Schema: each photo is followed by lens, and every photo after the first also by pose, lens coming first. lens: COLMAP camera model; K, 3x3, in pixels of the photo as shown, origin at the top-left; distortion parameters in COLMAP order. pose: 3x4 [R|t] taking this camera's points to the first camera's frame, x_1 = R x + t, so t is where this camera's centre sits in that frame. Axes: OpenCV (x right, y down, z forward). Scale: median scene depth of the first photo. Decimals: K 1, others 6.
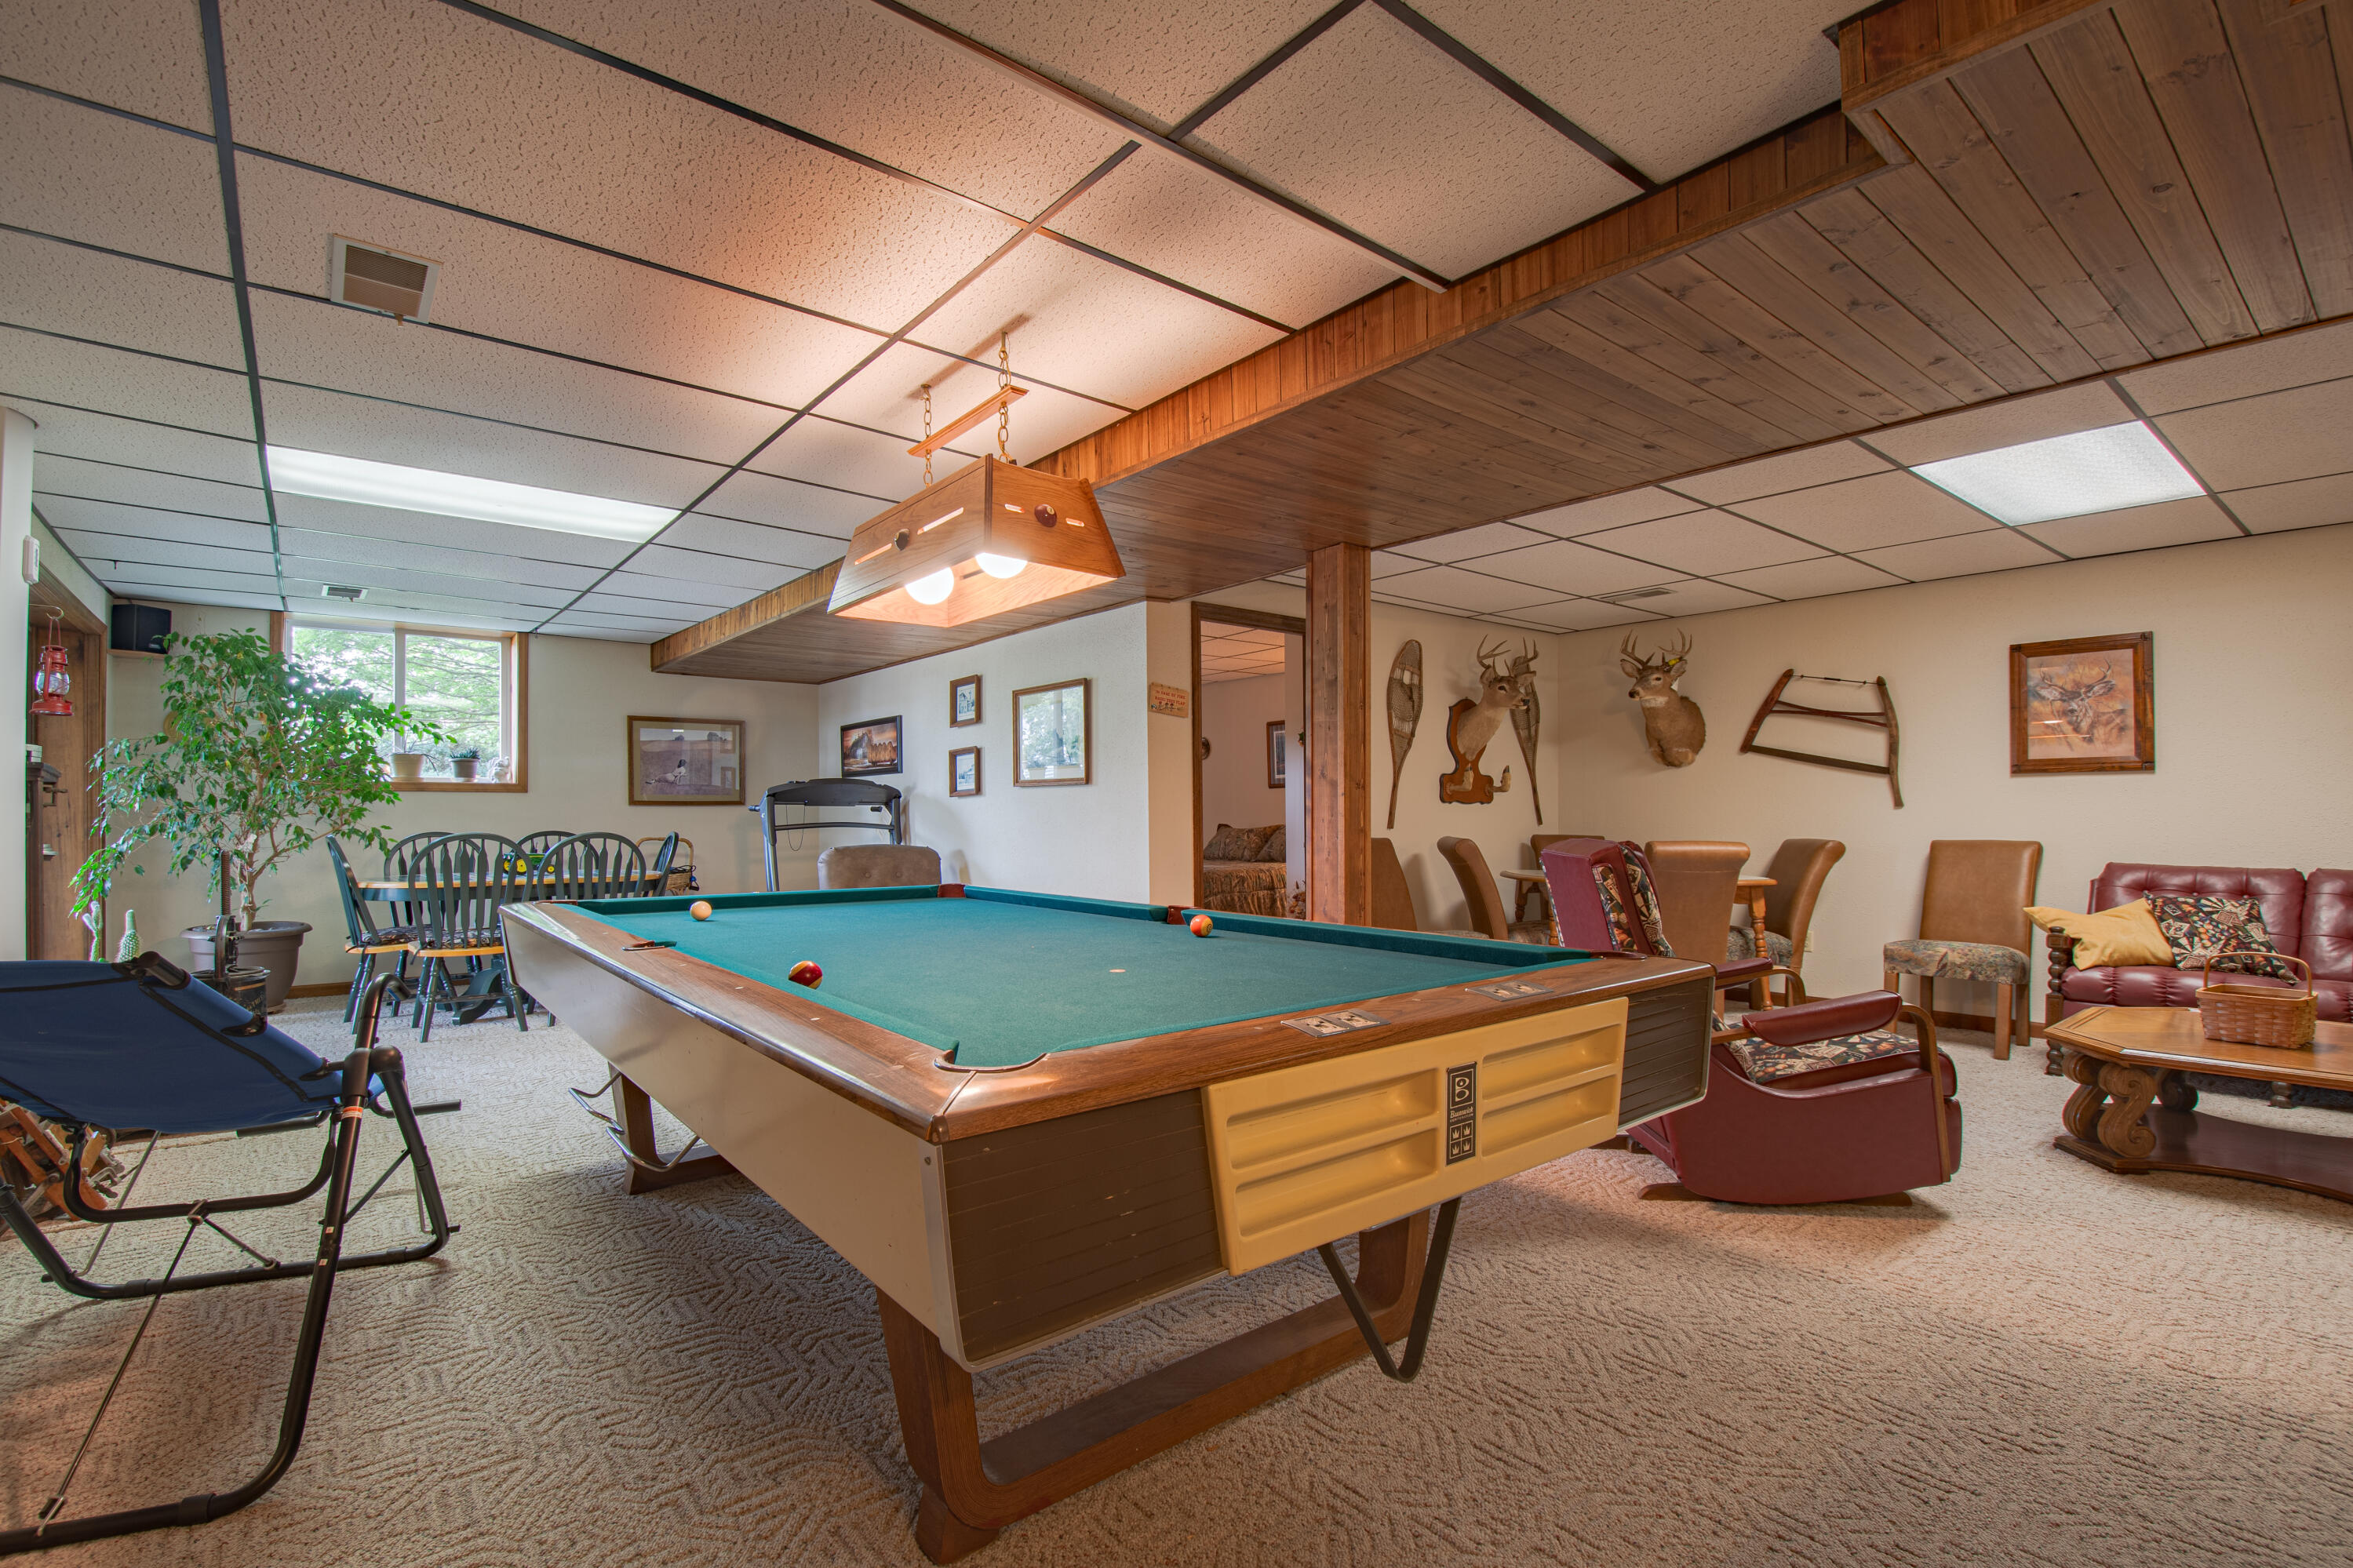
lens RADIAL K [[1057.8, 0, 1182.6], [0, 1057.8, 796.1], [0, 0, 1]] dist [0.000020, -0.000156]
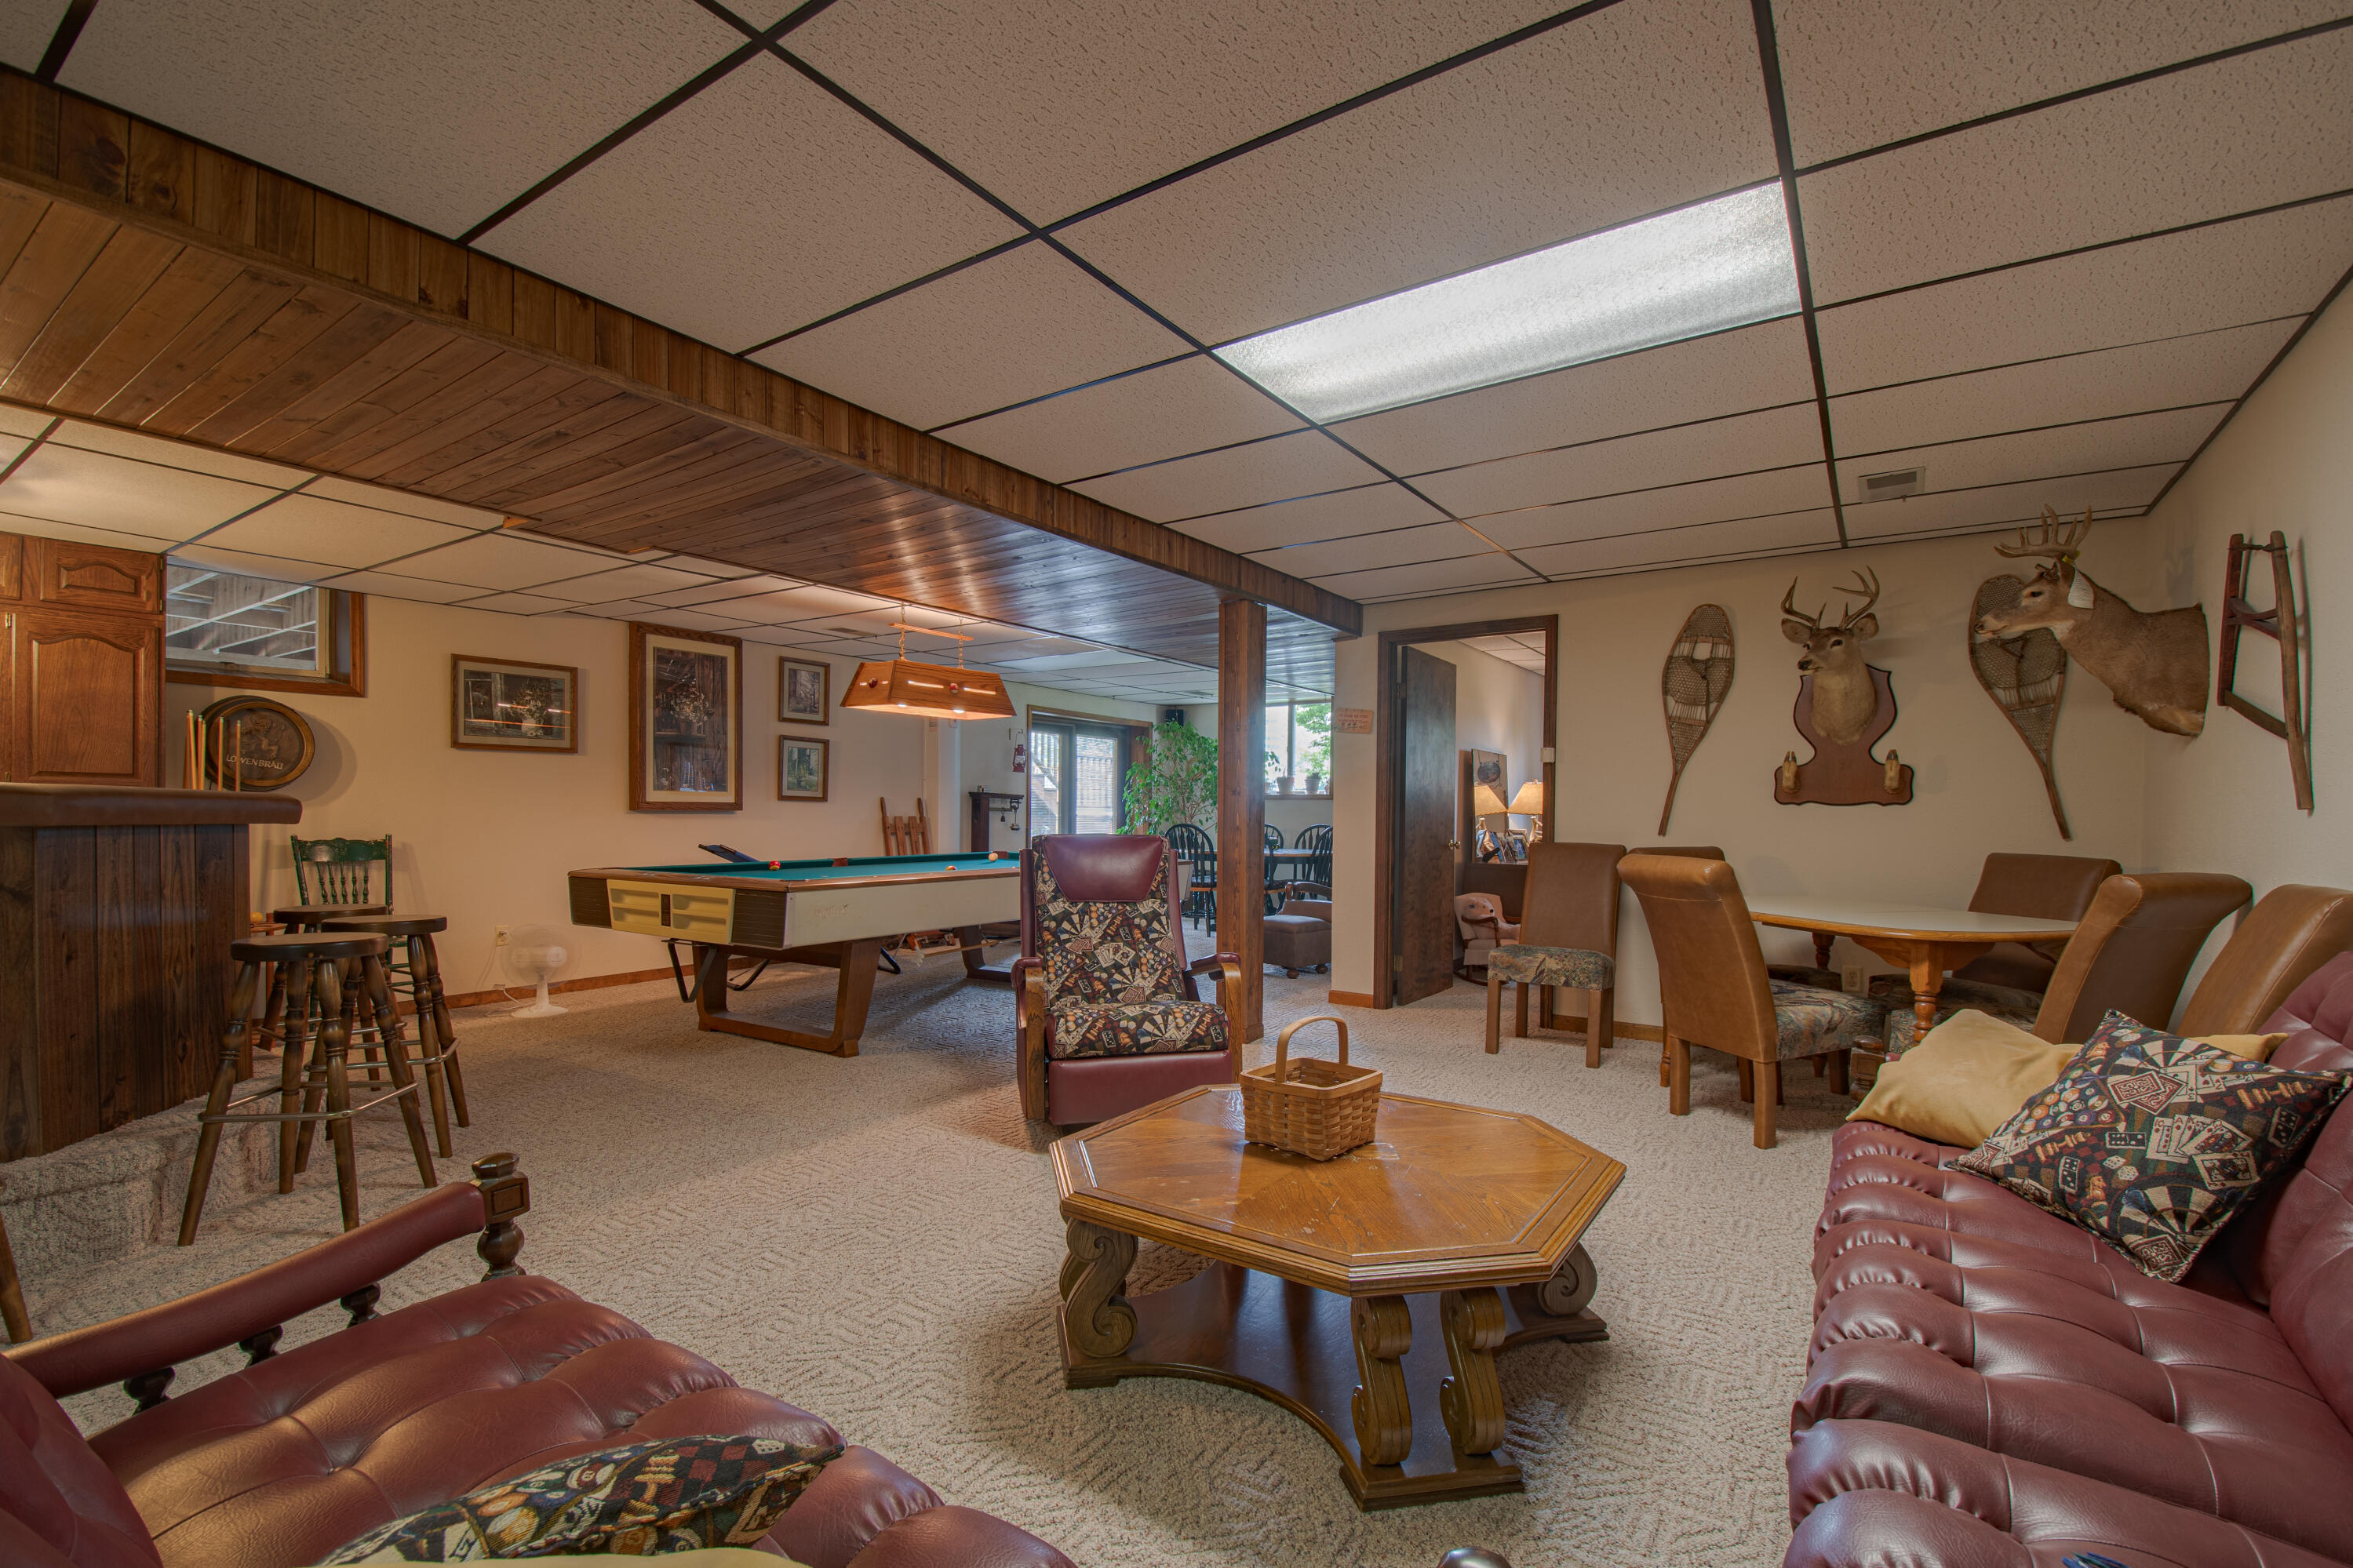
lens RADIAL K [[1057.8, 0, 1182.6], [0, 1057.8, 796.1], [0, 0, 1]] dist [0.000020, -0.000156]
pose [[0.283827, -0.007554, -0.958846, 0.874487], [0.009082, 0.999945, -0.005190, -0.000710], [0.958832, -0.007235, 0.283880, 0.388334]]
